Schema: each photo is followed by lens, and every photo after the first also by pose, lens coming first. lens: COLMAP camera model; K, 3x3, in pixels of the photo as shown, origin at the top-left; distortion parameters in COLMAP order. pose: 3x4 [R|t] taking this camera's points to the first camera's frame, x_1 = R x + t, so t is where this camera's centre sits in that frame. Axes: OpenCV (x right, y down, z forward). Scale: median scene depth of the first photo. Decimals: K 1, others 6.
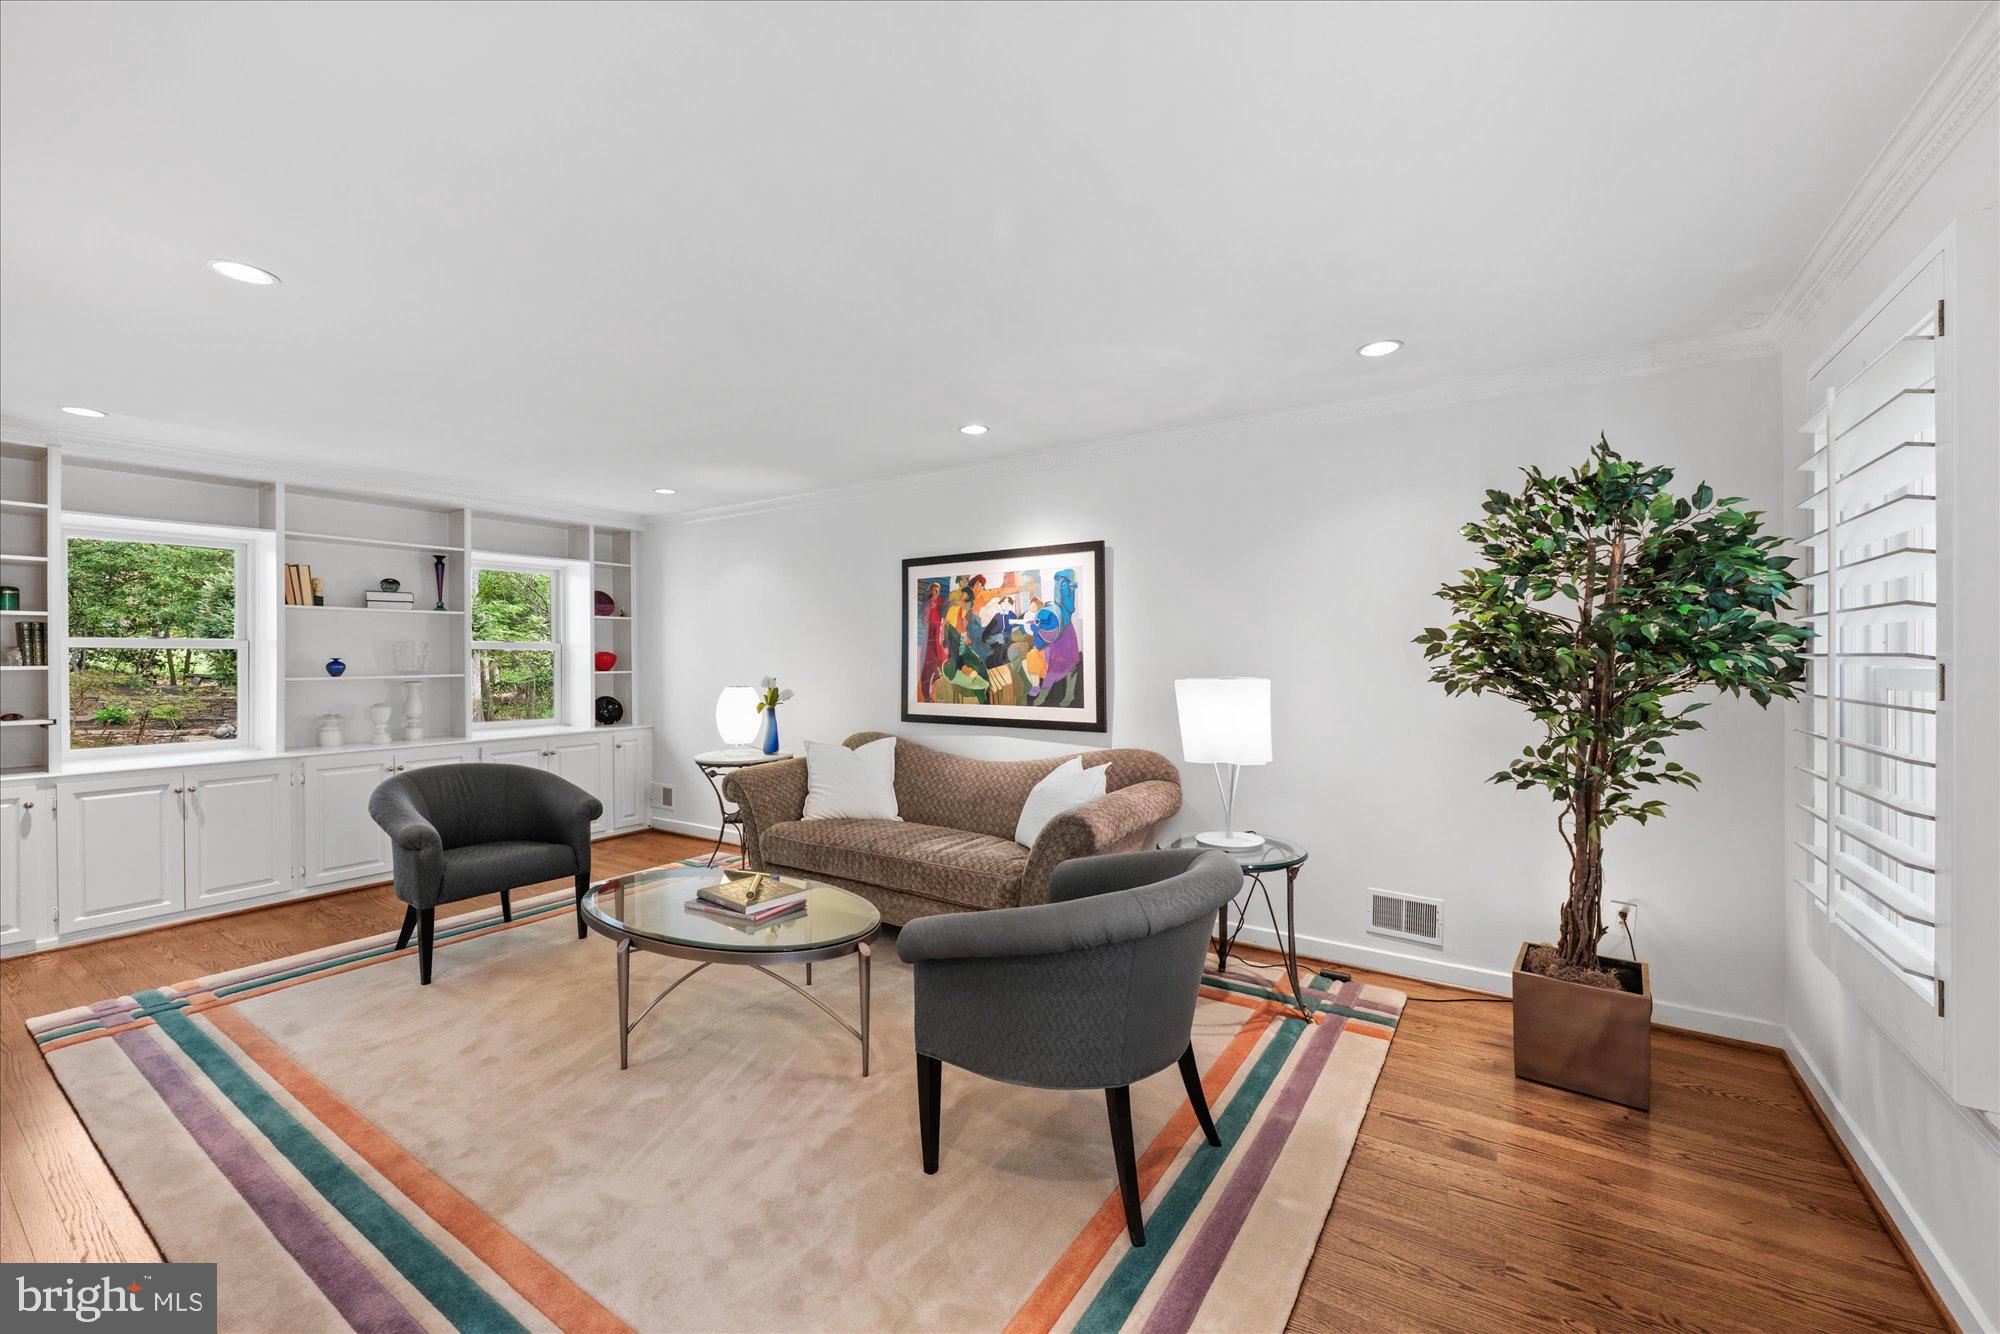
lens RADIAL K [[798.8, 0, 991.1], [0, 798.8, 661.5], [0, 0, 1]] dist [0.000785, -0.000138]
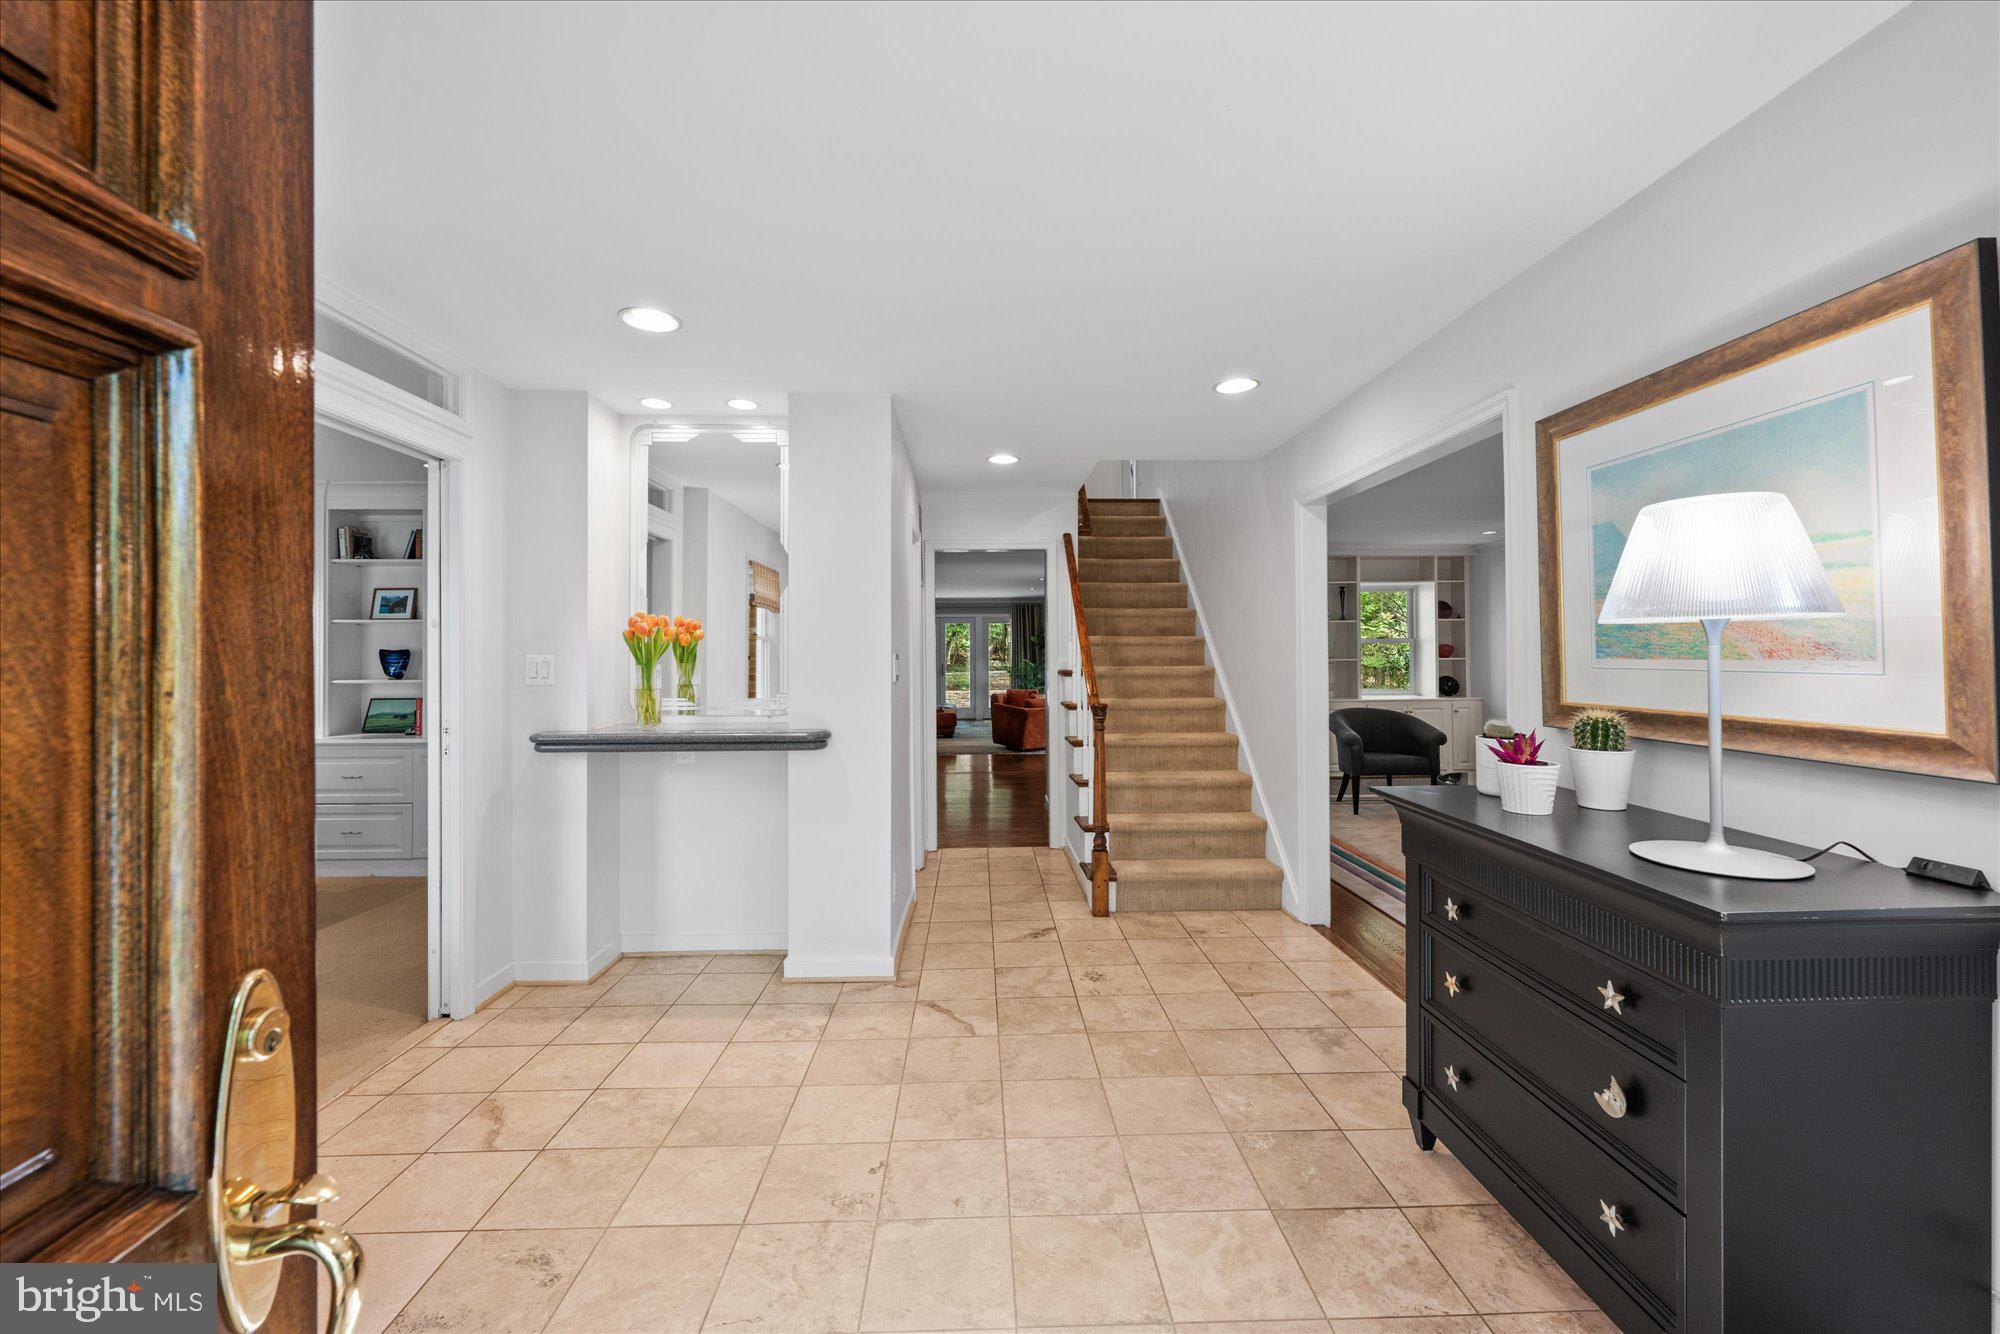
lens RADIAL K [[798.8, 0, 991.4], [0, 798.8, 655.6], [0, 0, 1]] dist [0.000785, -0.000138]
pose [[0.575789, -0.004531, -0.817586, 0.211912], [0.001987, 0.999989, -0.004143, 0.012336], [0.817596, 0.000761, 0.575792, -0.477276]]
